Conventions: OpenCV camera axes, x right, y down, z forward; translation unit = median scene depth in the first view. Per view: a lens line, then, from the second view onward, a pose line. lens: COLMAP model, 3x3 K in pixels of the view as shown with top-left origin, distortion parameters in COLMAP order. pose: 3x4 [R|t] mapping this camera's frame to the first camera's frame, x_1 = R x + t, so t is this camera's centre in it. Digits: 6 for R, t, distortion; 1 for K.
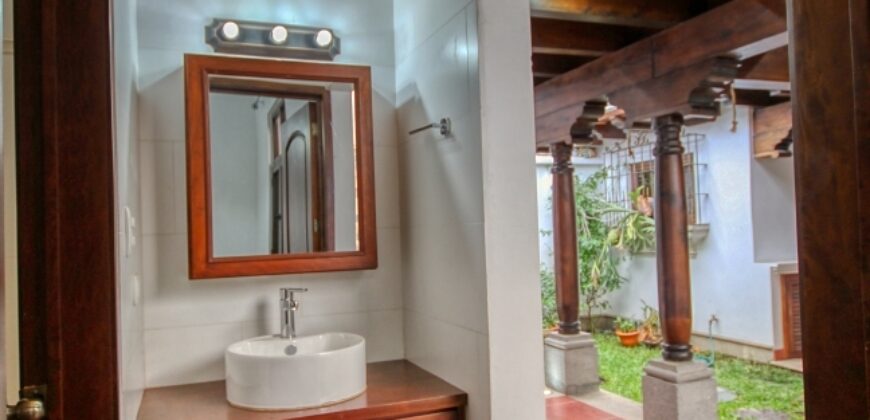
lens RADIAL K [[631.5, 0, 437.9], [0, 631.5, 219.2], [0, 0, 1]] dist [-0.002140, -0.000426]
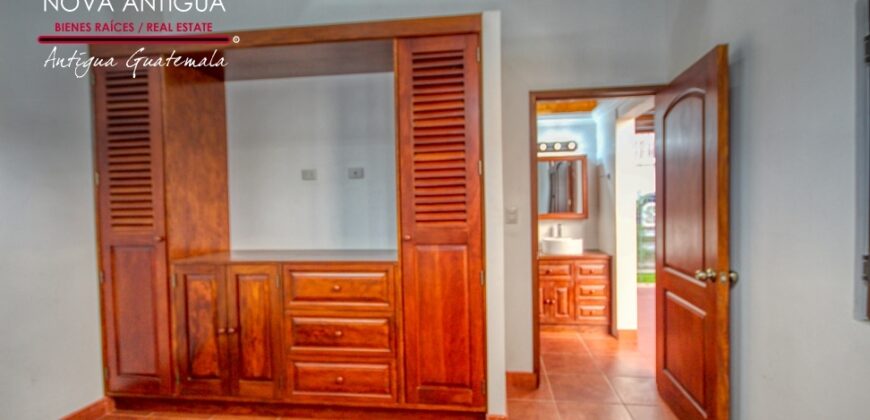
lens RADIAL K [[401.3, 0, 437.2], [0, 401.3, 214.4], [0, 0, 1]] dist [-0.000318, -0.000165]
pose [[0.869076, 0.027755, -0.493899, 0.240727], [0.003427, 0.998063, 0.062118, -0.072562], [0.494666, -0.055678, 0.867298, -1.121471]]
